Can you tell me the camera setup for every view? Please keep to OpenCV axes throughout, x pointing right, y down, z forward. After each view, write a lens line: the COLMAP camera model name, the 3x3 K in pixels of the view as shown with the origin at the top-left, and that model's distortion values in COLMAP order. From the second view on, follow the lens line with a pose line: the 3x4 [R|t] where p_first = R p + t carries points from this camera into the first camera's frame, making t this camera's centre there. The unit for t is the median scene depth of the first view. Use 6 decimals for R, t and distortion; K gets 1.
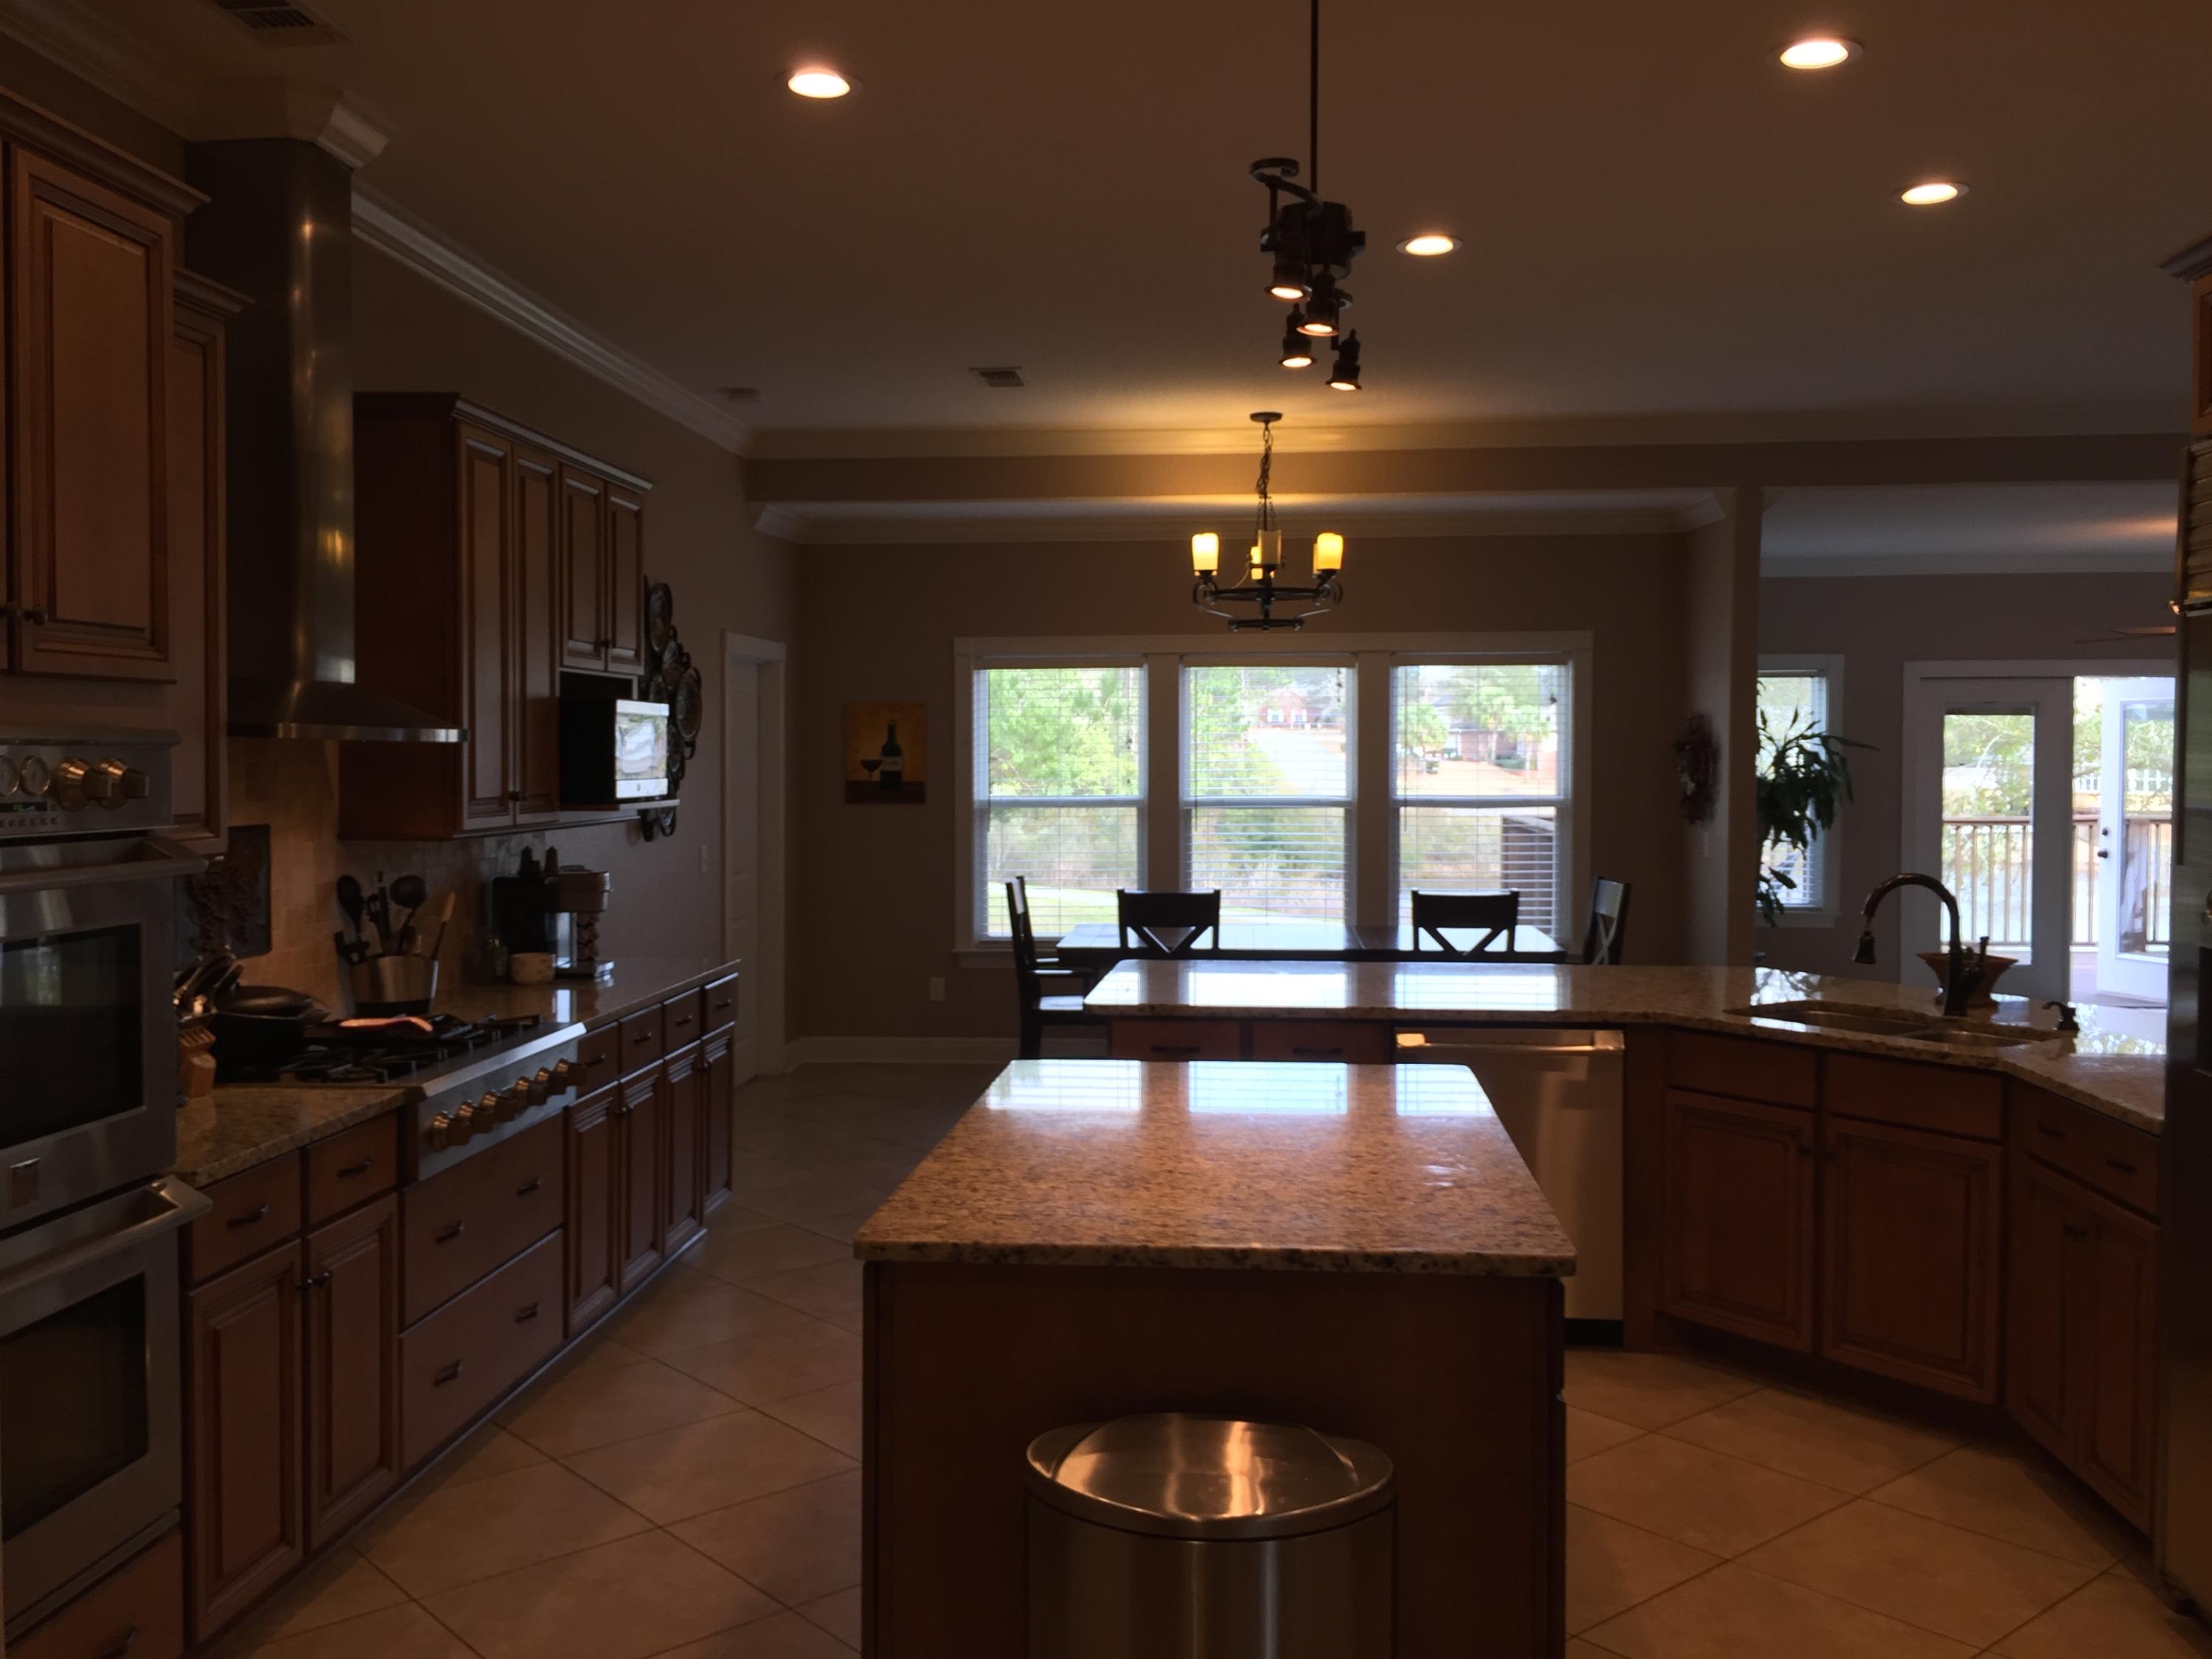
lens RADIAL K [[1908.9, 0, 1120.8], [0, 1908.9, 810.6], [0, 0, 1]] dist [0.089992, -0.131425]
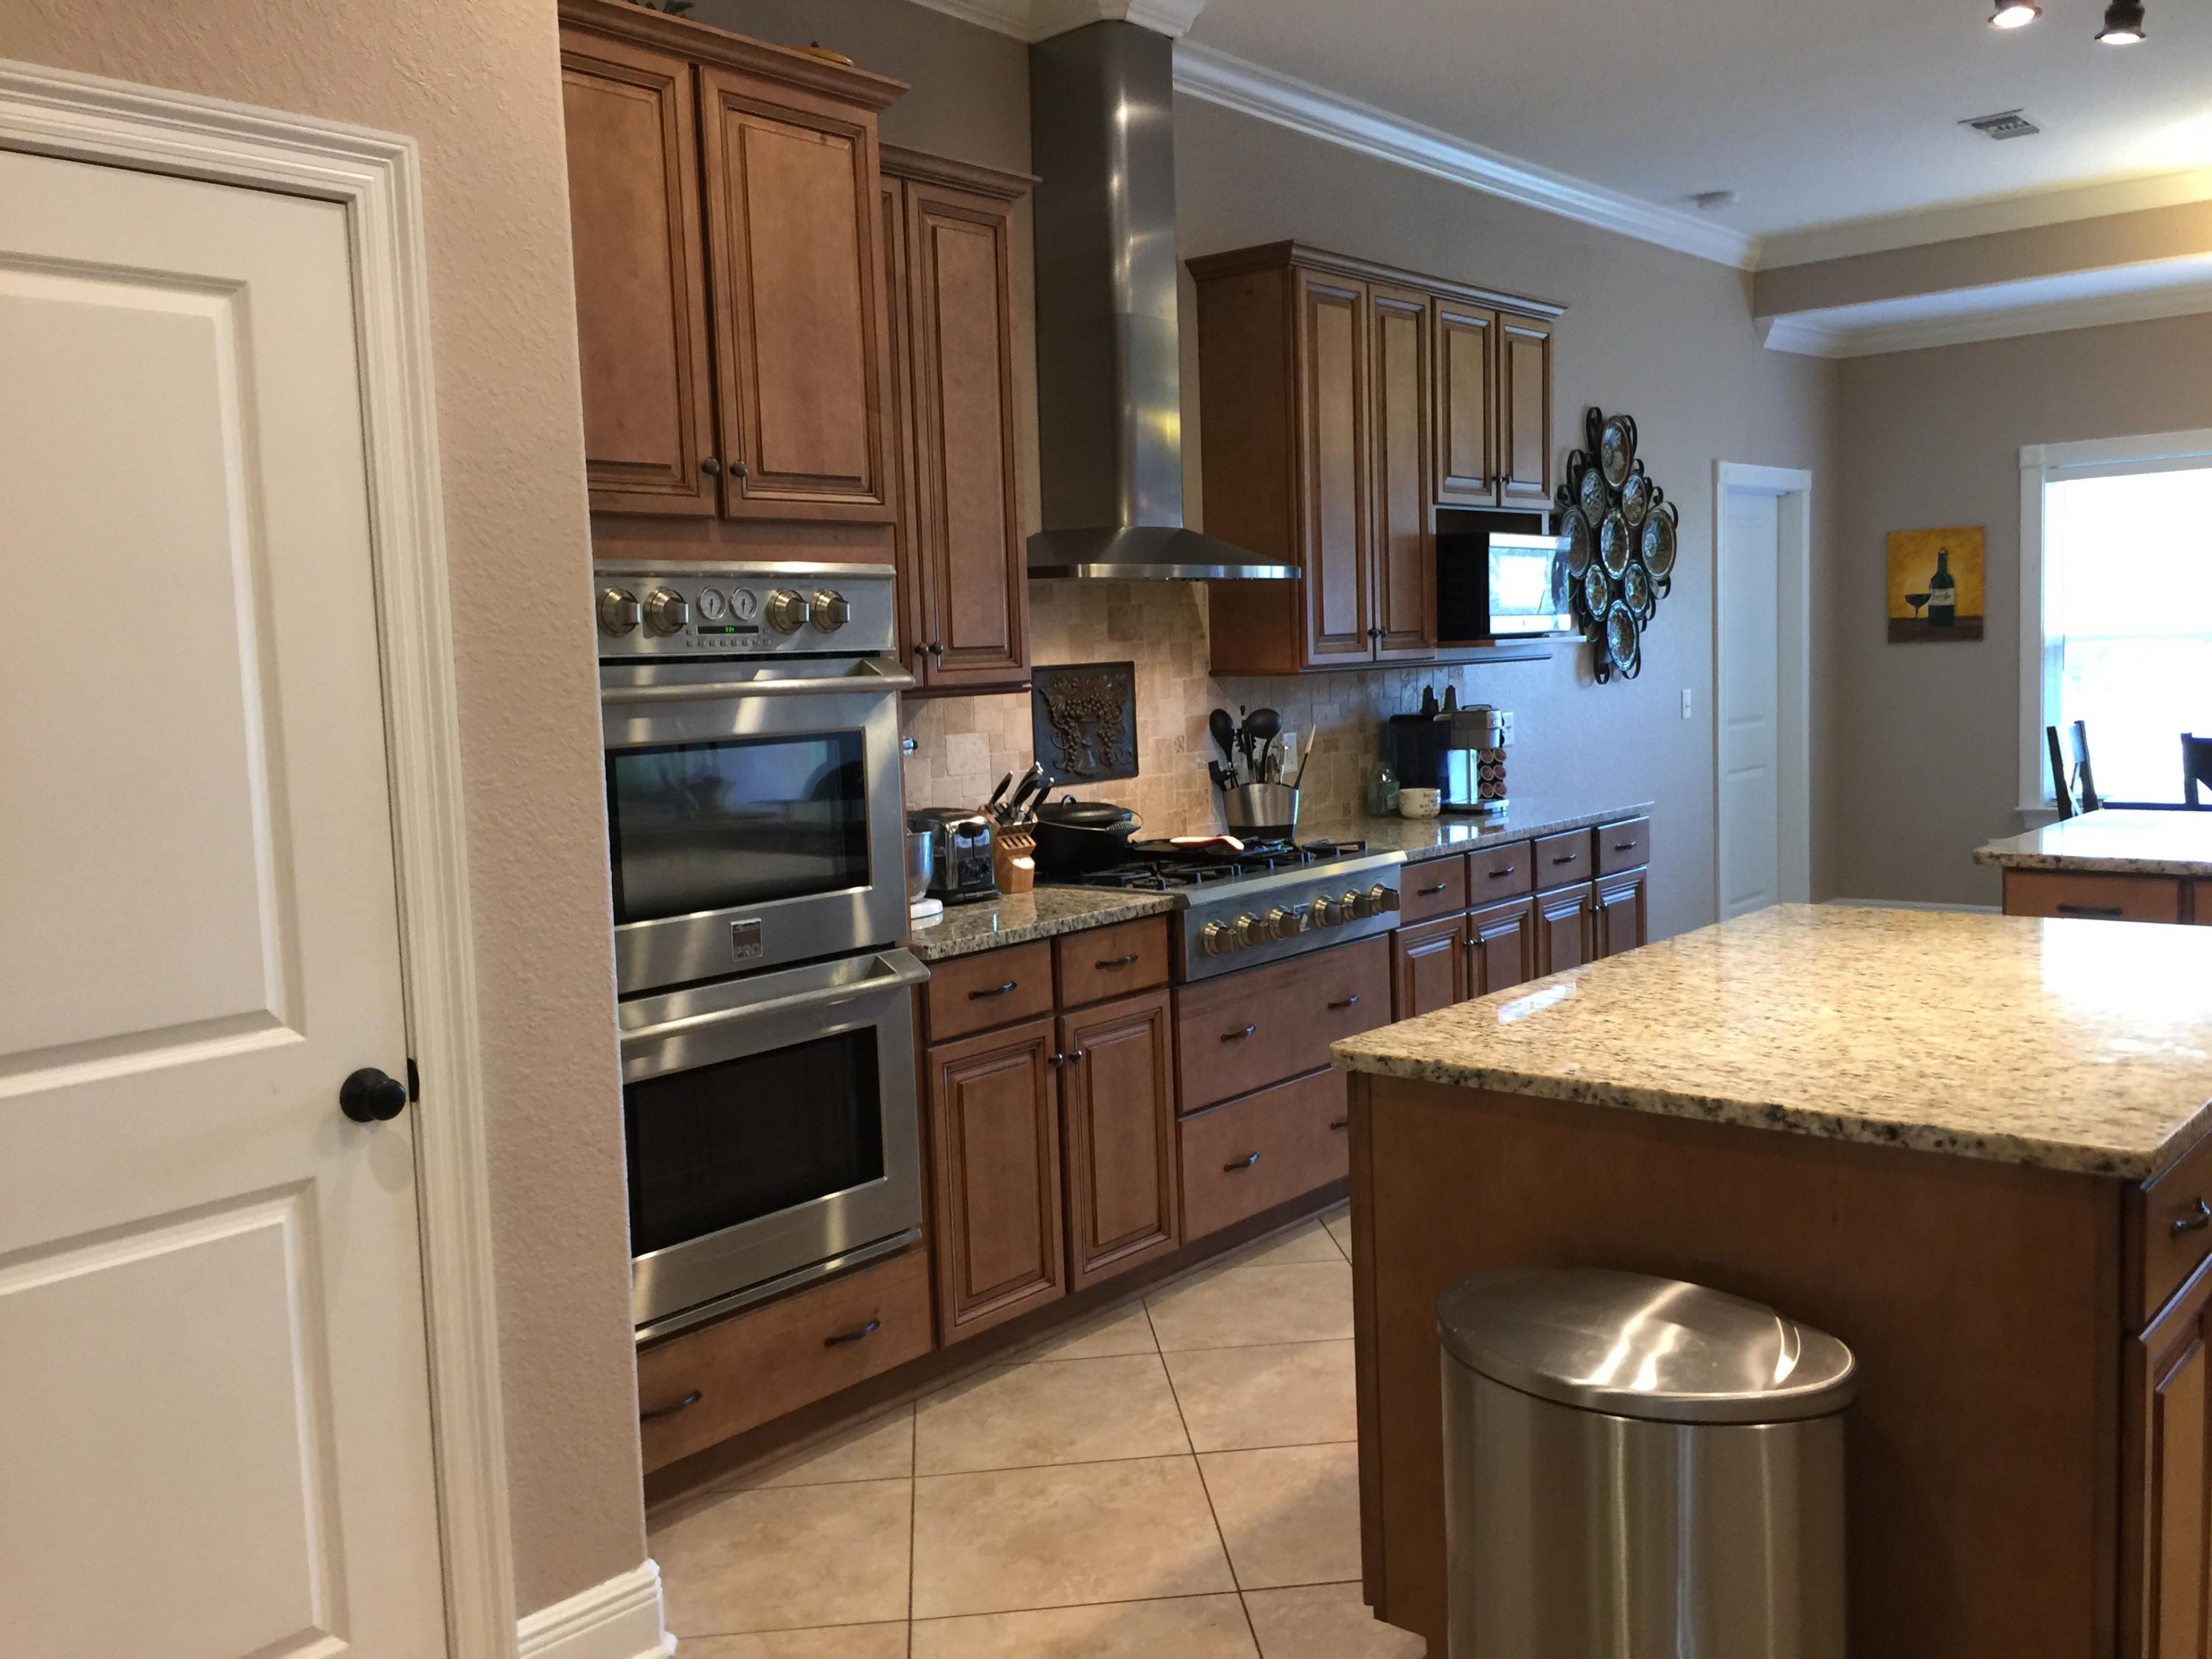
lens RADIAL K [[1908.9, 0, 1112.9], [0, 1908.9, 812.2], [0, 0, 1]] dist [0.089992, -0.131425]
pose [[0.812636, 0.019683, -0.582438, 0.193864], [0.020106, 0.997887, 0.061776, 0.025426], [0.582424, -0.061912, 0.810524, 0.093138]]
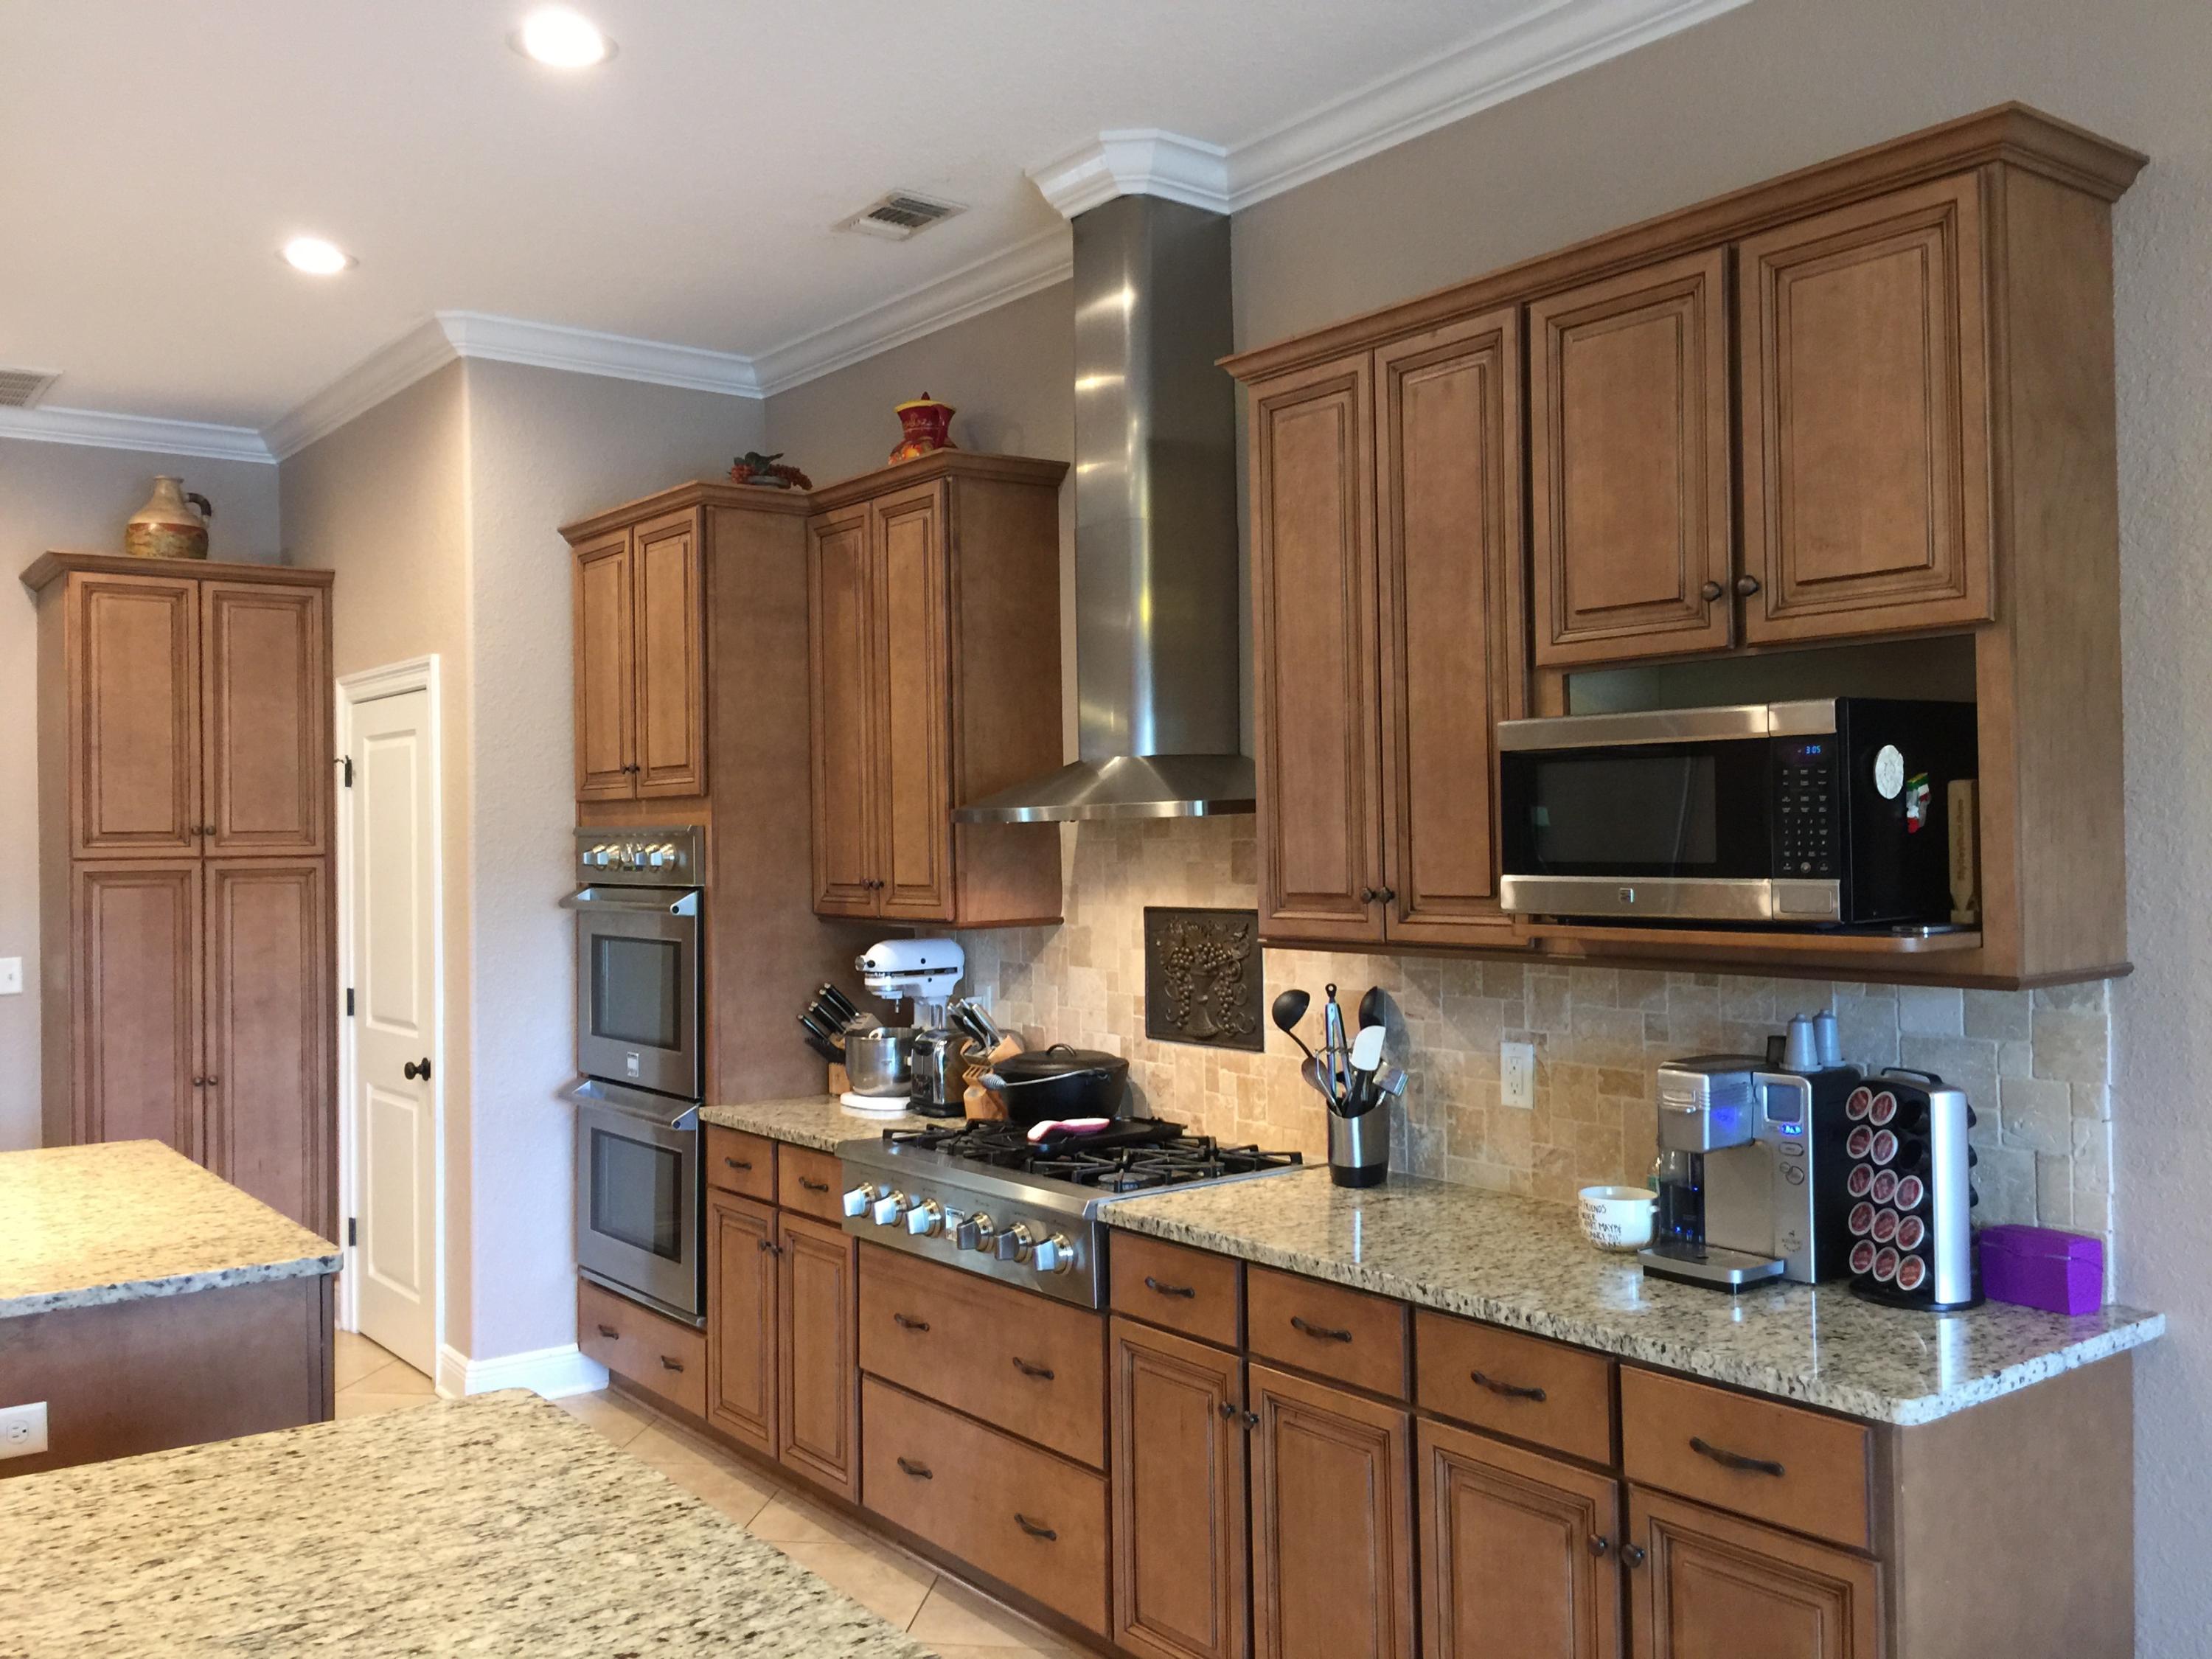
lens RADIAL K [[1908.9, 0, 1090.6], [0, 1908.9, 815.2], [0, 0, 1]] dist [0.089992, -0.131425]
pose [[-0.751478, 0.004289, -0.659744, 0.206647], [-0.004884, 0.999915, 0.012063, -0.047441], [0.659740, 0.012287, -0.751393, 1.617021]]
